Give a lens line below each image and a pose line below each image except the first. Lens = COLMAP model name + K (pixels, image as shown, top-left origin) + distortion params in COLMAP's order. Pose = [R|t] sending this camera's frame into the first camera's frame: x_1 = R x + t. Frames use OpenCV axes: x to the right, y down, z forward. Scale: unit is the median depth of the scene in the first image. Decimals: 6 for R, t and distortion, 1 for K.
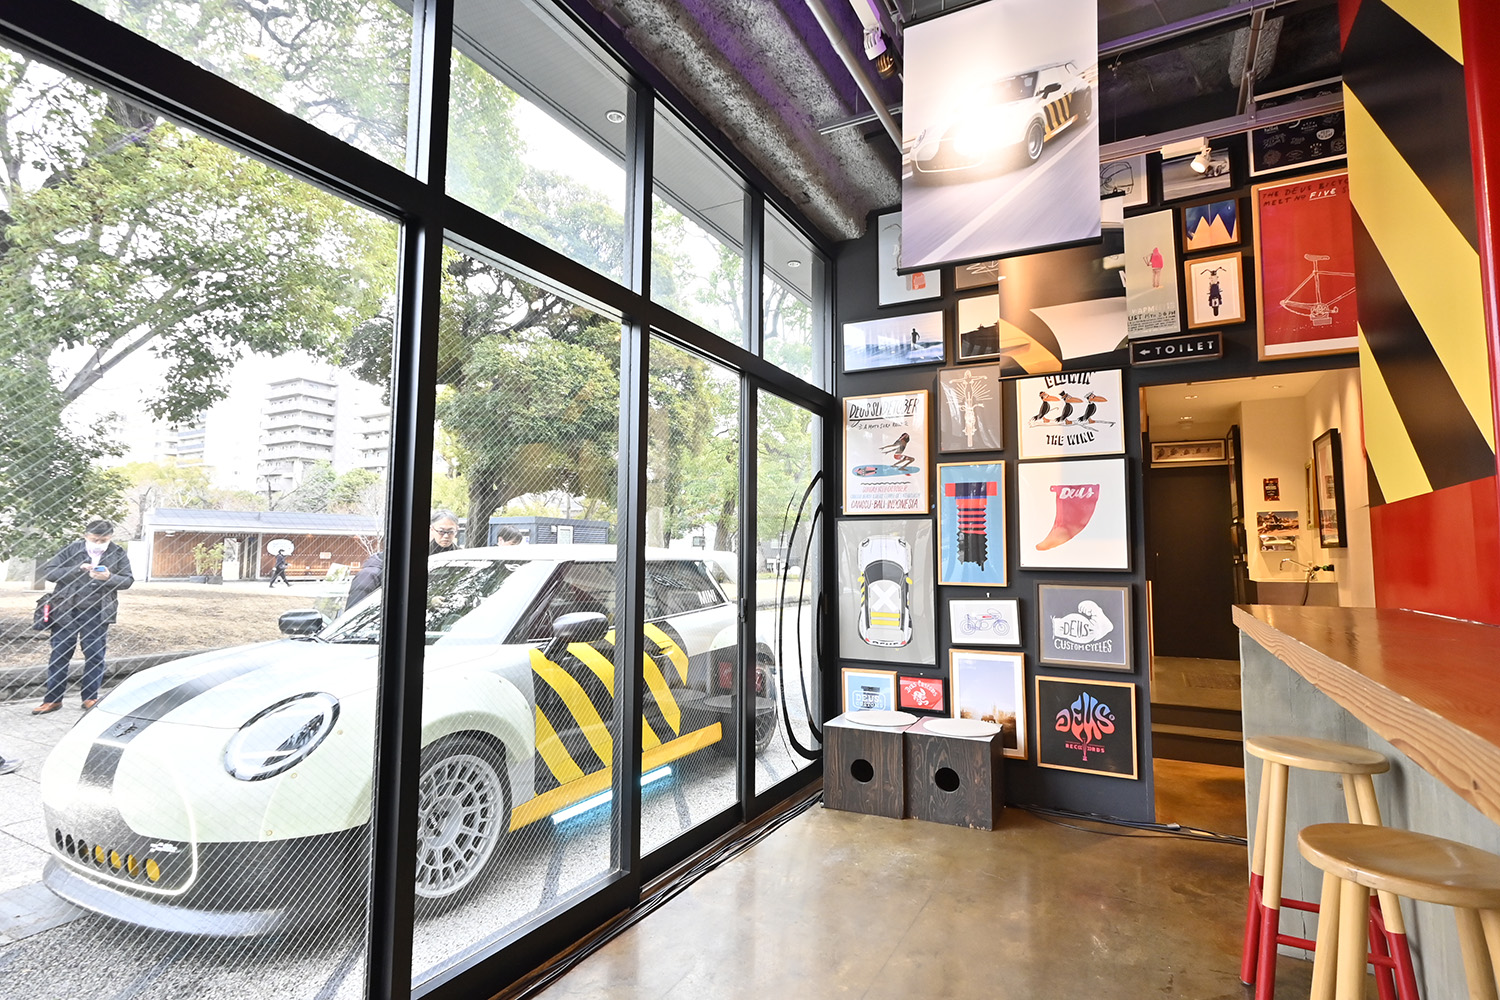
lens RADIAL K [[741.3, 0, 752.2], [0, 741.3, 494.9], [0, 0, 1]] dist [-0.001981, 0.000914]
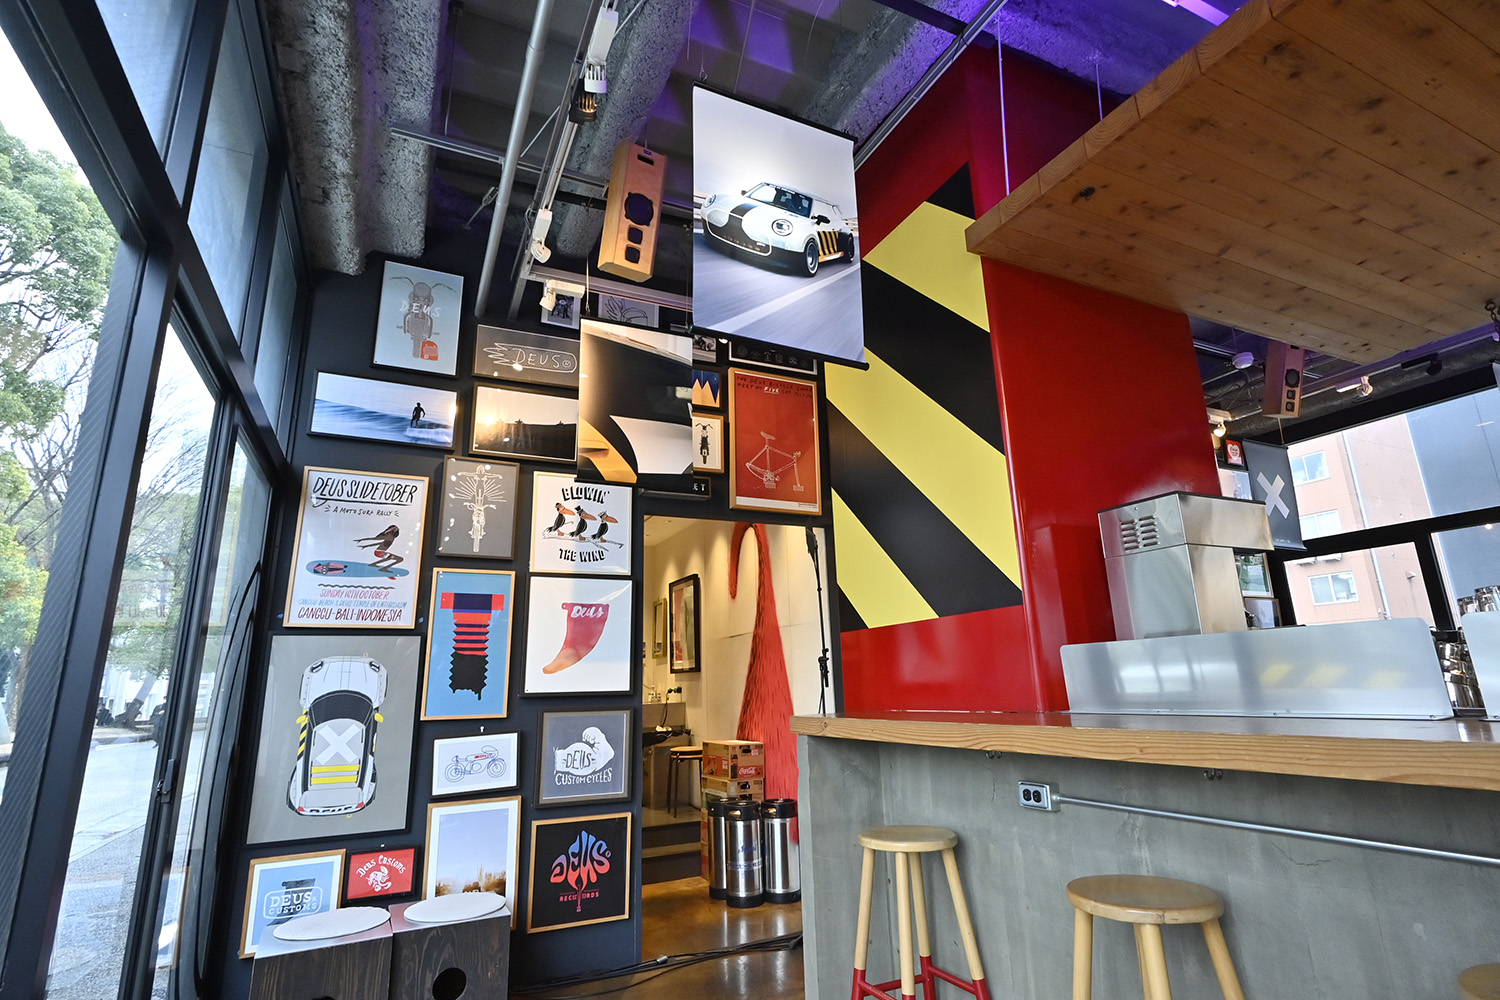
lens RADIAL K [[741.3, 0, 745.2], [0, 741.3, 495.9], [0, 0, 1]] dist [-0.001981, 0.000914]
pose [[0.592519, 0.179542, 0.785294, -0.208006], [-0.037472, 0.979934, -0.195770, 0.028283], [-0.804684, 0.086571, 0.587357, 0.236609]]
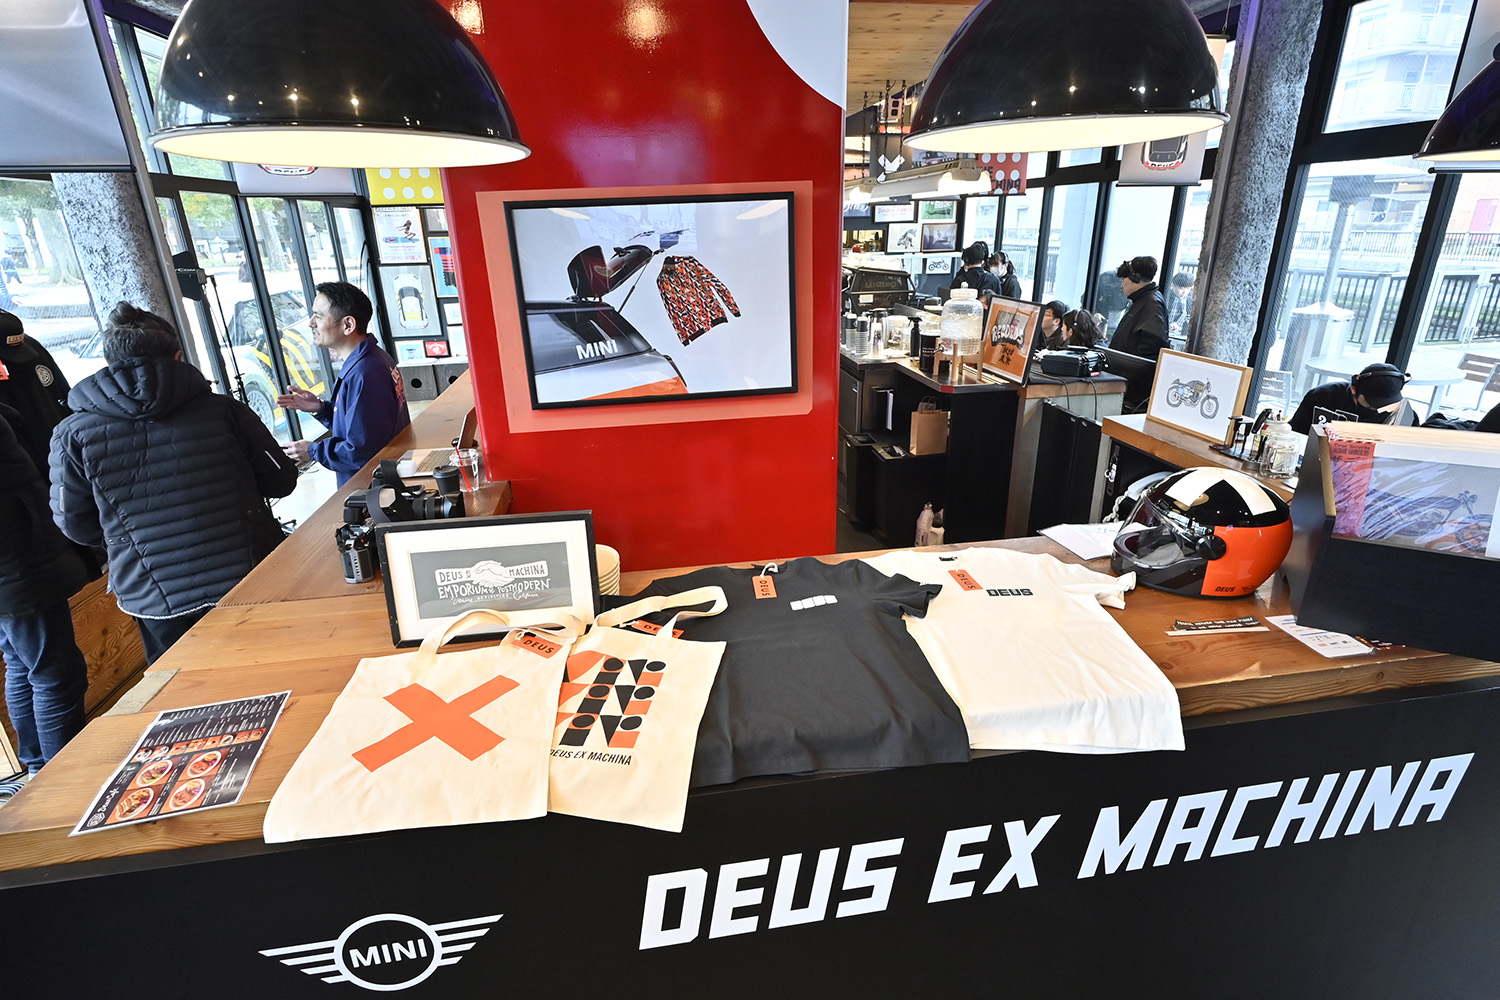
lens RADIAL K [[741.3, 0, 749.0], [0, 741.3, 496.8], [0, 0, 1]] dist [-0.001981, 0.000914]
pose [[0.796035, -0.232121, 0.558970, -0.364218], [-0.026071, 0.909528, 0.414823, -0.267169], [-0.604688, -0.344787, 0.717965, -1.287683]]
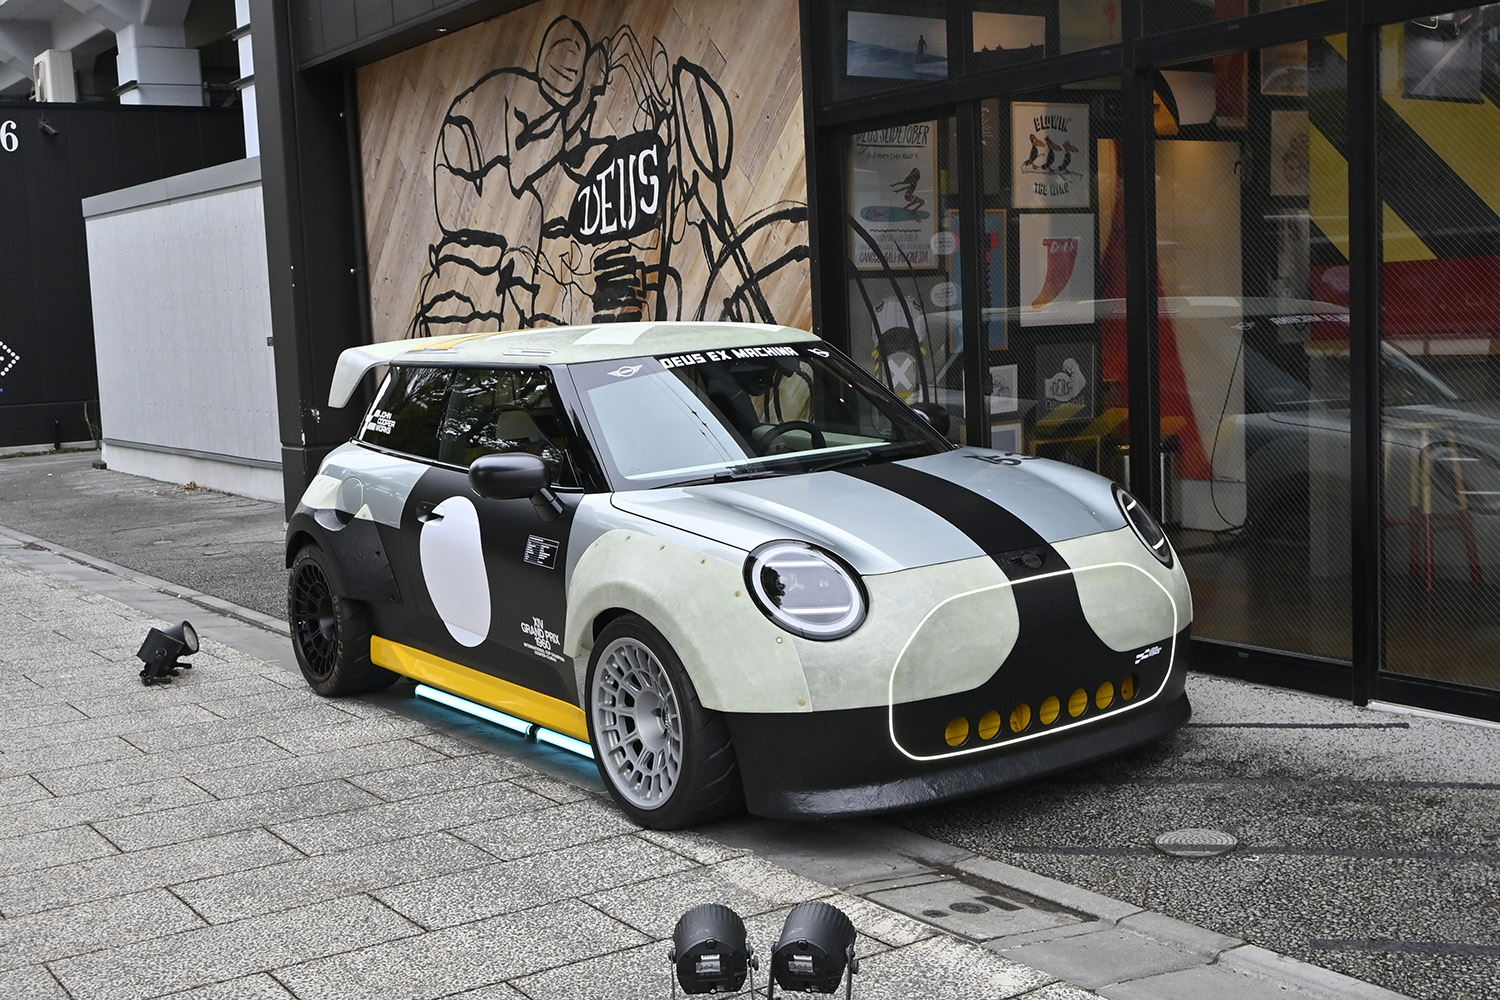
lens RADIAL K [[1767.0, 0, 750.2], [0, 1767.0, 484.4], [0, 0, 1]] dist [-0.008521, 0.000000]
pose [[0.459680, -0.117277, 0.880307, -1.663195], [-0.028952, 0.988736, 0.146841, -0.021223], [-0.887613, -0.092986, 0.451107, 0.275538]]
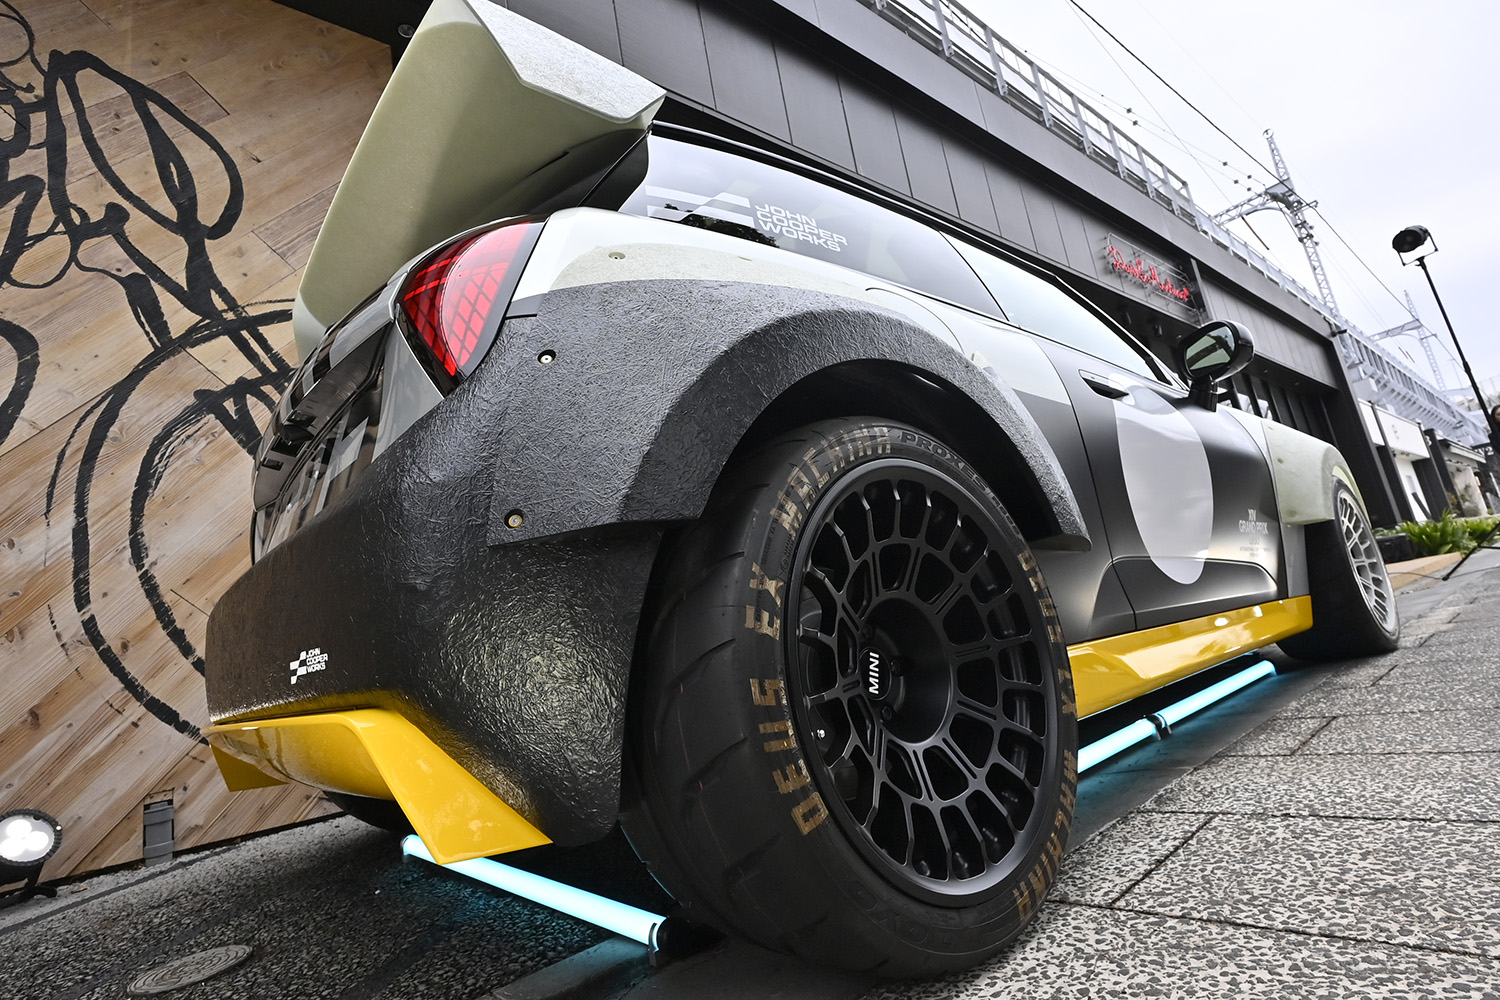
lens RADIAL K [[741.3, 0, 749.3], [0, 741.3, 497.2], [0, 0, 1]] dist [-0.001981, 0.000914]
pose [[-0.918749, 0.220776, 0.327349, -0.411630], [0.128207, 0.950951, -0.281524, 0.373992], [-0.373447, -0.216681, -0.901990, 1.607347]]
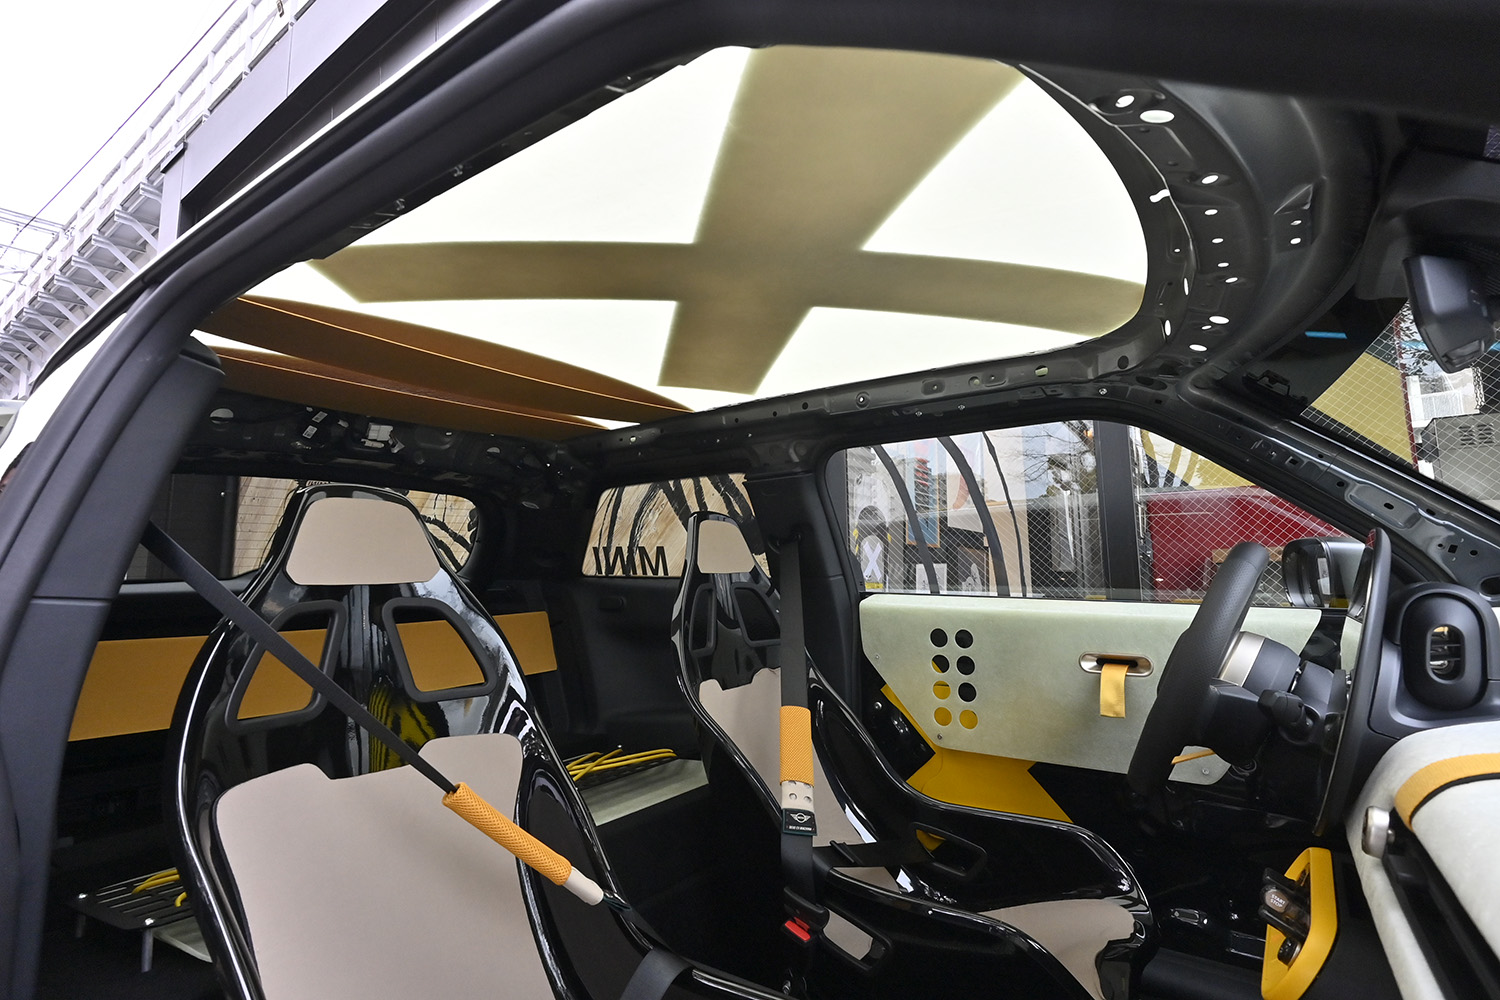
lens RADIAL K [[741.3, 0, 747.8], [0, 741.3, 500.1], [0, 0, 1]] dist [-0.001981, 0.000914]
pose [[0.141950, 0.116530, 0.982991, -0.542541], [-0.073333, 0.991556, -0.106956, 0.170773], [-0.987154, -0.056904, 0.149296, 1.052360]]
